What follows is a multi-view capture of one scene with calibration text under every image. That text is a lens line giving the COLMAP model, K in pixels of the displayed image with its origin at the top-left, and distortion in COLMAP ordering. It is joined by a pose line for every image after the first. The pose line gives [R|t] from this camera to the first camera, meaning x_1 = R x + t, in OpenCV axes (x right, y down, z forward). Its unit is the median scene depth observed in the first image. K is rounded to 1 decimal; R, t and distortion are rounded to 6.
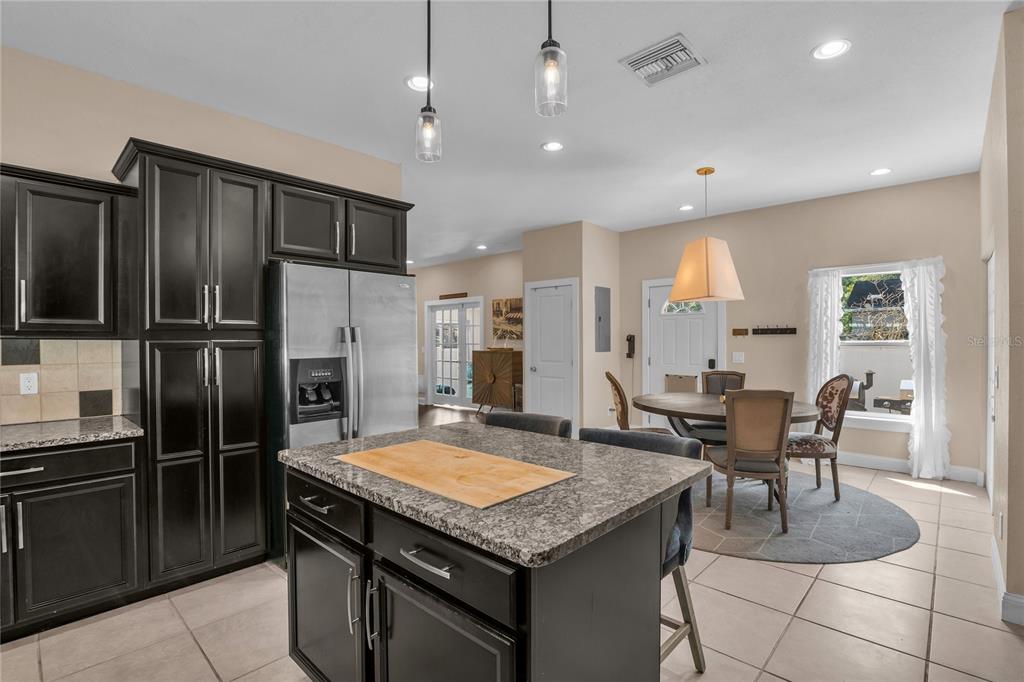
lens RADIAL K [[480.6, 0, 512.7], [0, 480.6, 345.0], [0, 0, 1]] dist [-0.028081, 0.000135]
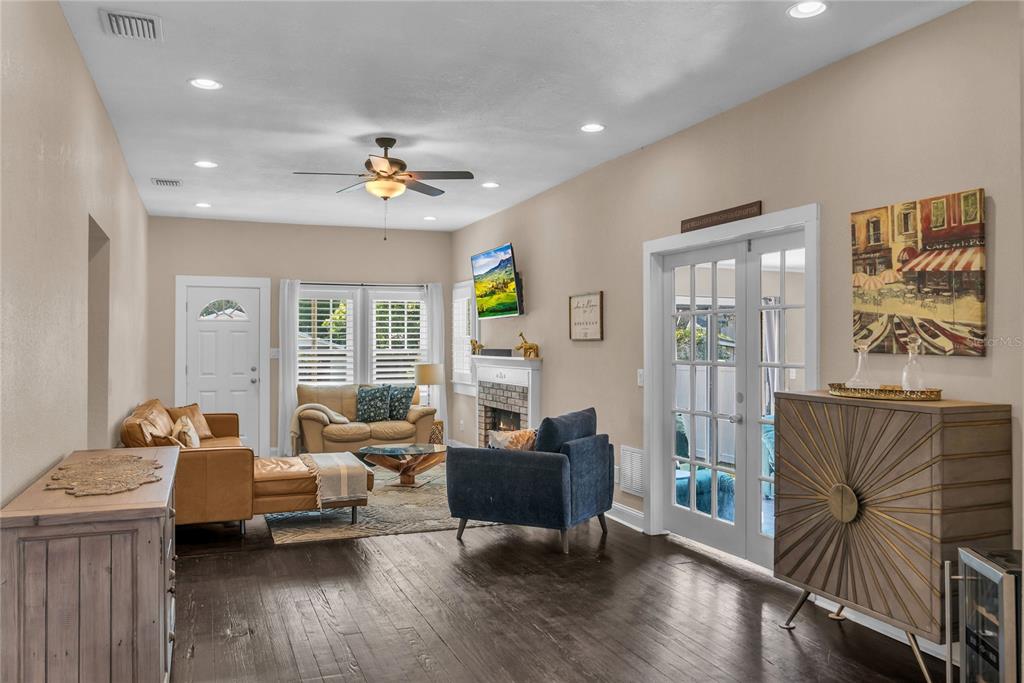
lens RADIAL K [[787.4, 0, 520.5], [0, 787.4, 338.6], [0, 0, 1]] dist [-0.016927, -0.004222]
pose [[0.908676, 0.001662, -0.417498, -0.035272], [-0.006757, 0.999920, -0.010727, -0.018981], [0.417447, 0.012568, 0.908615, 0.683744]]
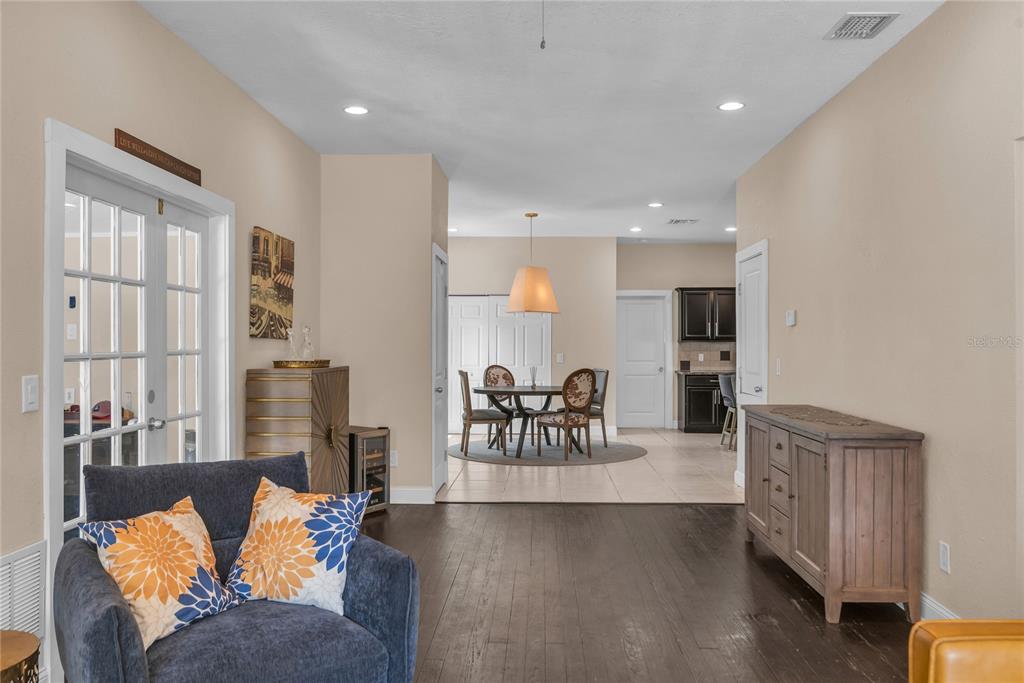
lens RADIAL K [[787.4, 0, 520.5], [0, 787.4, 338.6], [0, 0, 1]] dist [-0.016927, -0.004222]
pose [[-0.669254, 0.006862, 0.743002, -0.814857], [0.007460, 0.999969, -0.002516, -0.011445], [-0.742997, 0.003859, -0.669284, 1.693054]]
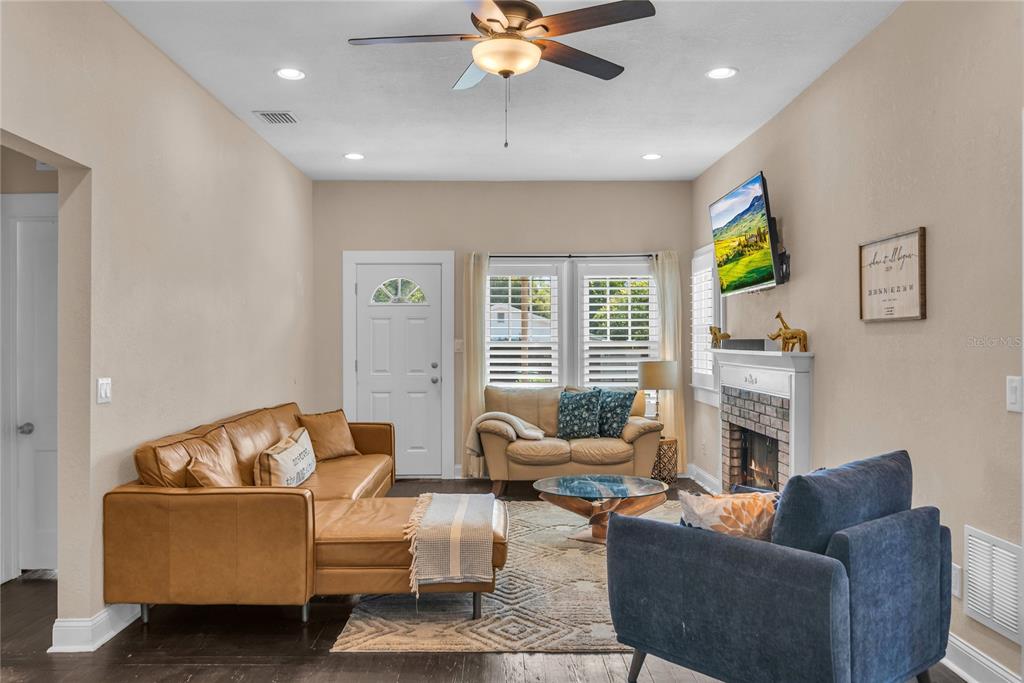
lens RADIAL K [[849.0, 0, 484.6], [0, 849.0, 338.8], [0, 0, 1]] dist [-0.010371, -0.003273]
pose [[0.695775, 0.003303, -0.718252, -0.156105], [-0.006082, 0.999981, -0.001293, -0.012419], [0.718234, 0.005268, 0.695782, 1.030069]]
